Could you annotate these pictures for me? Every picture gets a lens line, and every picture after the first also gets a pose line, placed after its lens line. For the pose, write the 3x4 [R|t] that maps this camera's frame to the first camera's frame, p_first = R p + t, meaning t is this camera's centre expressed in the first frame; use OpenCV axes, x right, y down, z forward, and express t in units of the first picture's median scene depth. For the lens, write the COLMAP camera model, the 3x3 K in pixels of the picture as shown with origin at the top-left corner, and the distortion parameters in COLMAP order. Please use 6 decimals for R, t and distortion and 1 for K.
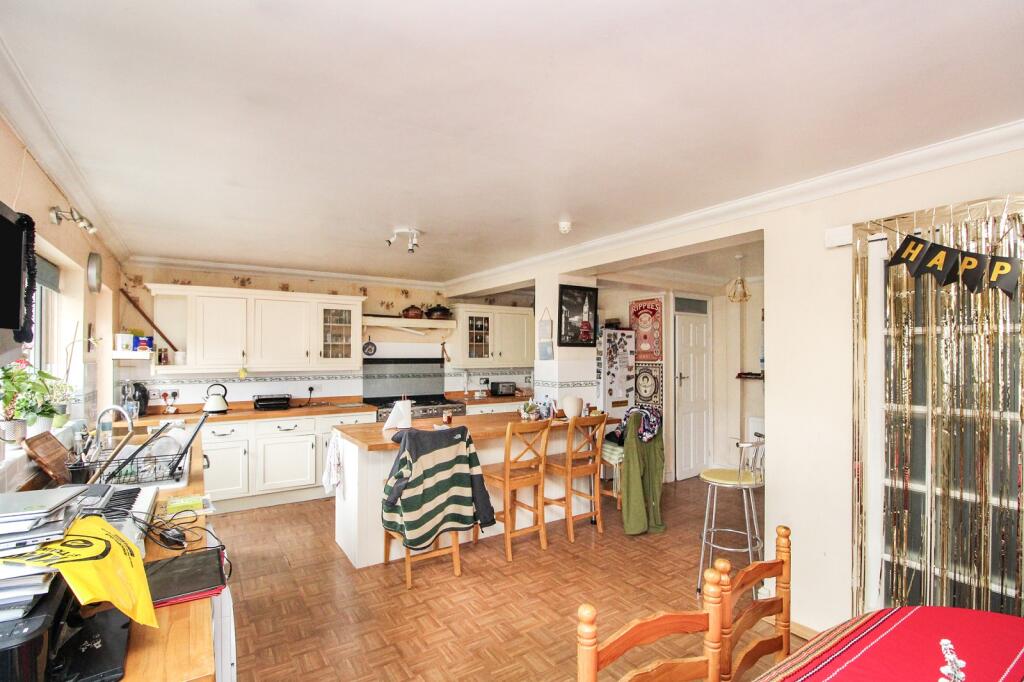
lens RADIAL K [[482.2, 0, 511.9], [0, 482.2, 350.8], [0, 0, 1]] dist [-0.000241, -0.000063]
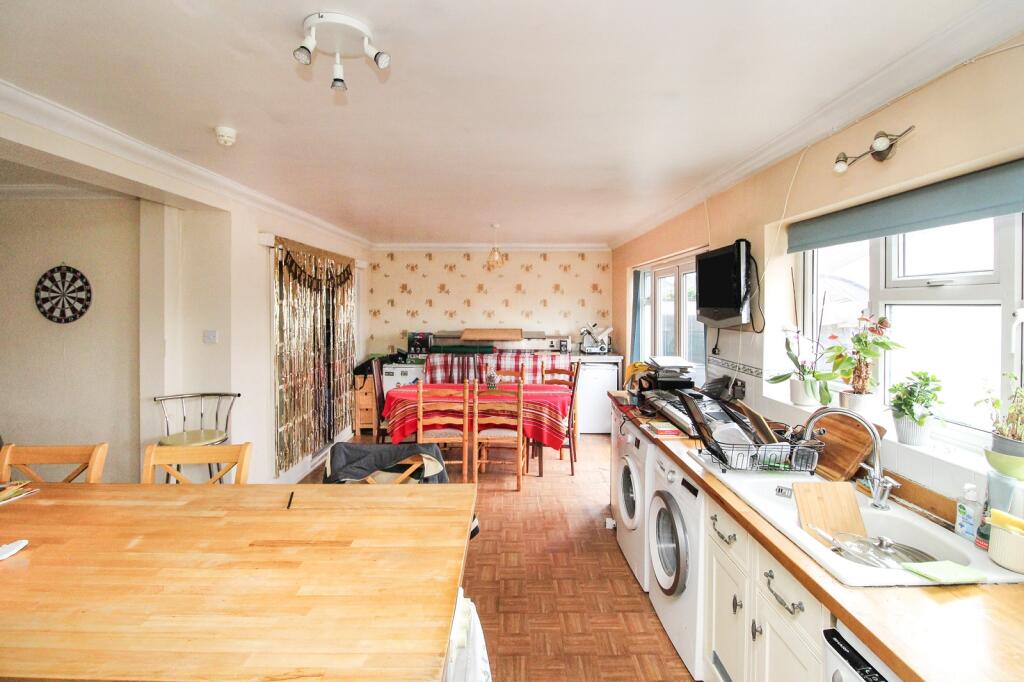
lens RADIAL K [[485.2, 0, 511.3], [0, 485.2, 311.0], [0, 0, 1]] dist [0.000110, -0.000167]
pose [[-0.838351, -0.003200, 0.545121, -0.358164], [-0.000210, 0.999985, 0.005548, -0.006672], [-0.545131, 0.004536, -0.838339, 0.804729]]
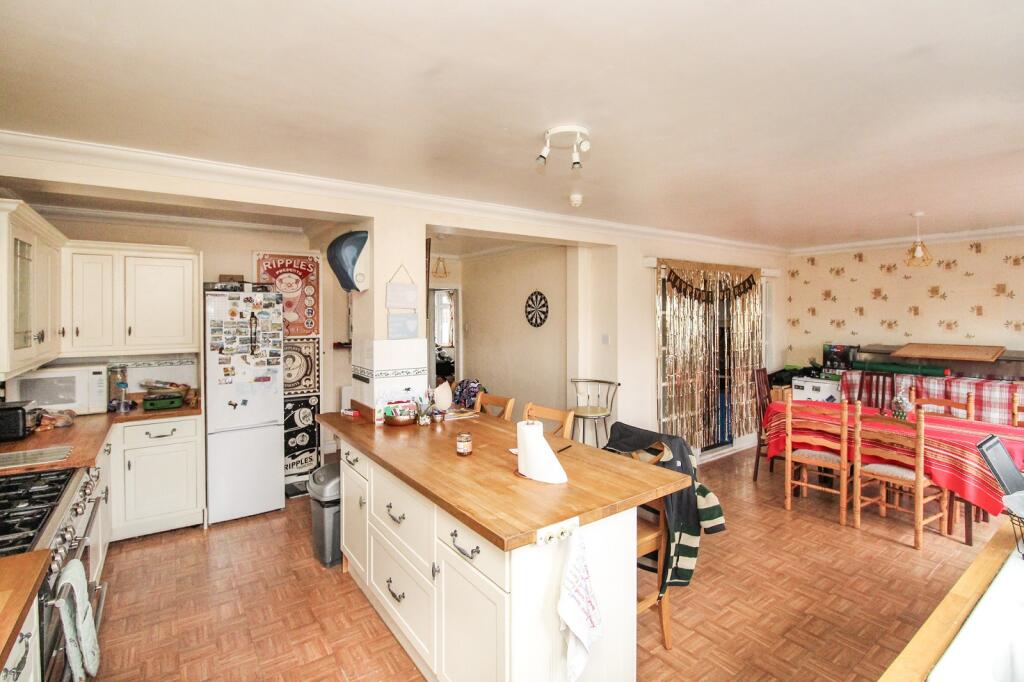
lens RADIAL K [[482.7, 0, 512.1], [0, 482.7, 319.5], [0, 0, 1]] dist [-0.001822, -0.000276]
pose [[-0.045824, -0.005630, 0.998934, -0.515974], [0.000799, 0.999984, 0.005673, -0.008685], [-0.998949, 0.001058, -0.045818, 0.697049]]
